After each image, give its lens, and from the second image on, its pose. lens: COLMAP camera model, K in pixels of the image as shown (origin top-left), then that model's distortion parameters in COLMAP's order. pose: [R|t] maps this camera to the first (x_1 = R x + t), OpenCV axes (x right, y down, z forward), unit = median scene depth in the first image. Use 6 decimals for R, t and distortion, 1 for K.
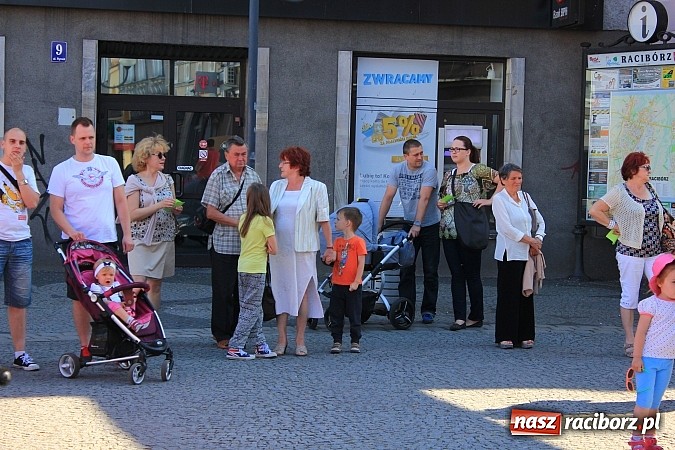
lens RADIAL K [[1598.9, 0, 337.5], [0, 1598.9, 225.0], [0, 0, 1]] dist [0.100500, 0.023380]
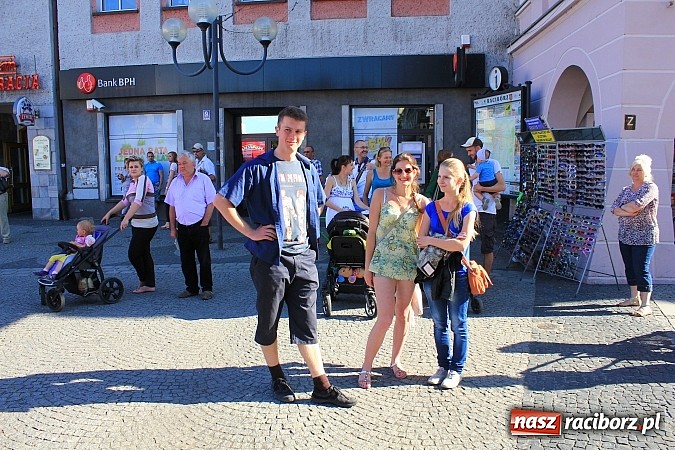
lens RADIAL K [[557.6, 0, 337.5], [0, 557.6, 225.0], [0, 0, 1]] dist [-0.171054, 0.153004]
pose [[0.949852, 0.003764, -0.312677, 0.204971], [0.018389, 0.997525, 0.067870, -0.010562], [0.312159, -0.070216, 0.947432, 0.358978]]
